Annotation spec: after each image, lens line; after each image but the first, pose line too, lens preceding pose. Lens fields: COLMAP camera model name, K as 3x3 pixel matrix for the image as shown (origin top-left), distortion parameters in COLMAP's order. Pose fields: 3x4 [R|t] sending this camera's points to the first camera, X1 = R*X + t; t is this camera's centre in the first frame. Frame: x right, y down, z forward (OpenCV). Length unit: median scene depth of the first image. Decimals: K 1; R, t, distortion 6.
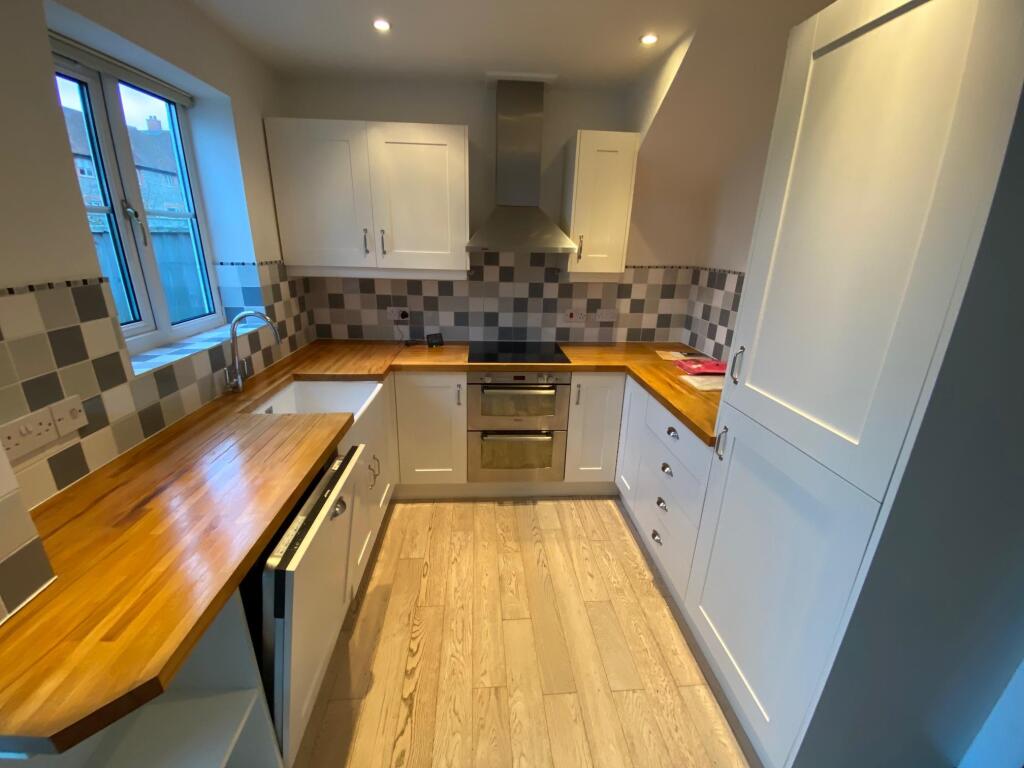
lens RADIAL K [[412.4, 0, 512.0], [0, 412.4, 384.0], [0, 0, 1]] dist [0.054788, -0.044039]
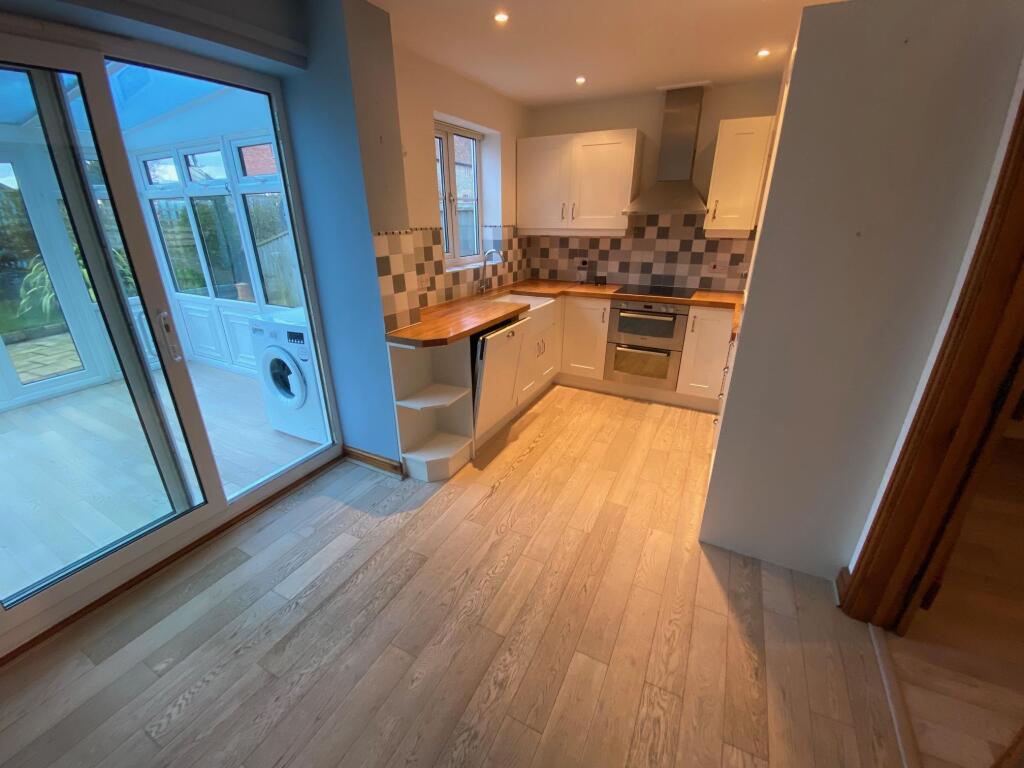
lens RADIAL K [[412.4, 0, 512.0], [0, 412.4, 384.0], [0, 0, 1]] dist [0.054788, -0.044039]
pose [[0.854927, 0.171150, -0.489701, 0.350642], [-0.144829, 0.985218, 0.091489, 0.177437], [0.498121, -0.007294, 0.867077, -0.444310]]
